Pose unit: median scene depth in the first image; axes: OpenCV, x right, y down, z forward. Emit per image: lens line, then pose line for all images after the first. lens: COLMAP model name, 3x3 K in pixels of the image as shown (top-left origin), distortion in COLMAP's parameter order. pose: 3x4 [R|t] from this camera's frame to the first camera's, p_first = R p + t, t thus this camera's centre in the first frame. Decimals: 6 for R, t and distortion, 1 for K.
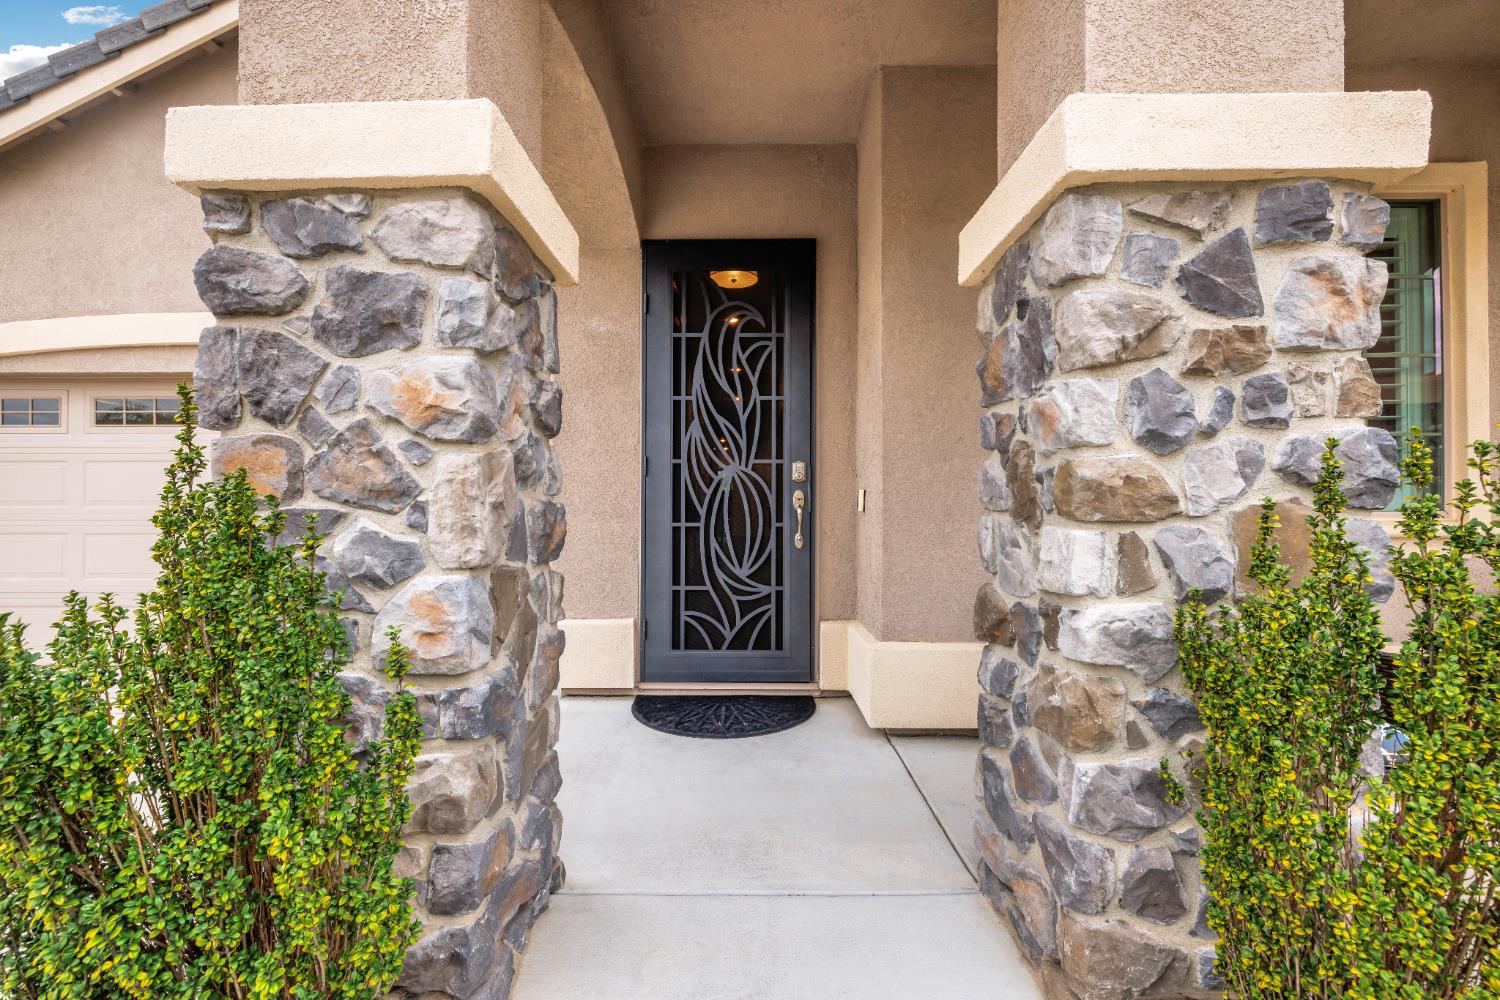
lens RADIAL K [[635.7, 0, 769.8], [0, 635.7, 507.1], [0, 0, 1]] dist [-0.000106, 0.001222]
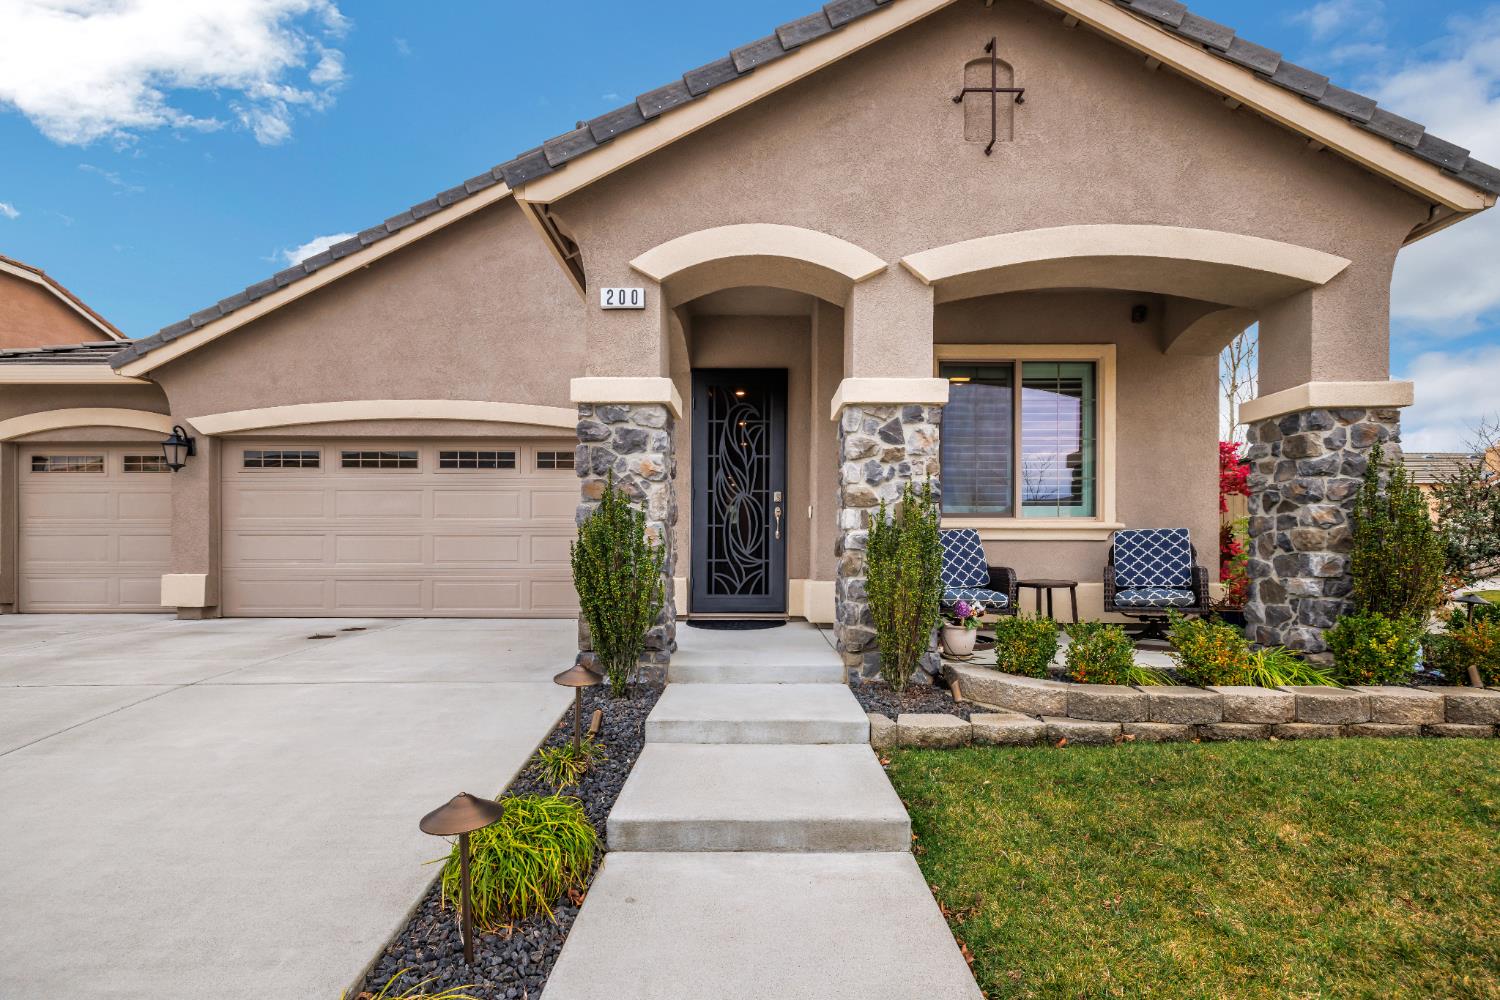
lens RADIAL K [[635.7, 0, 795.5], [0, 635.7, 540.3], [0, 0, 1]] dist [-0.000106, 0.001222]
pose [[0.999510, 0.002345, 0.031228, 0.110106], [-0.002159, 0.999980, -0.005975, 0.217207], [-0.031242, 0.005904, 0.999494, -2.263086]]
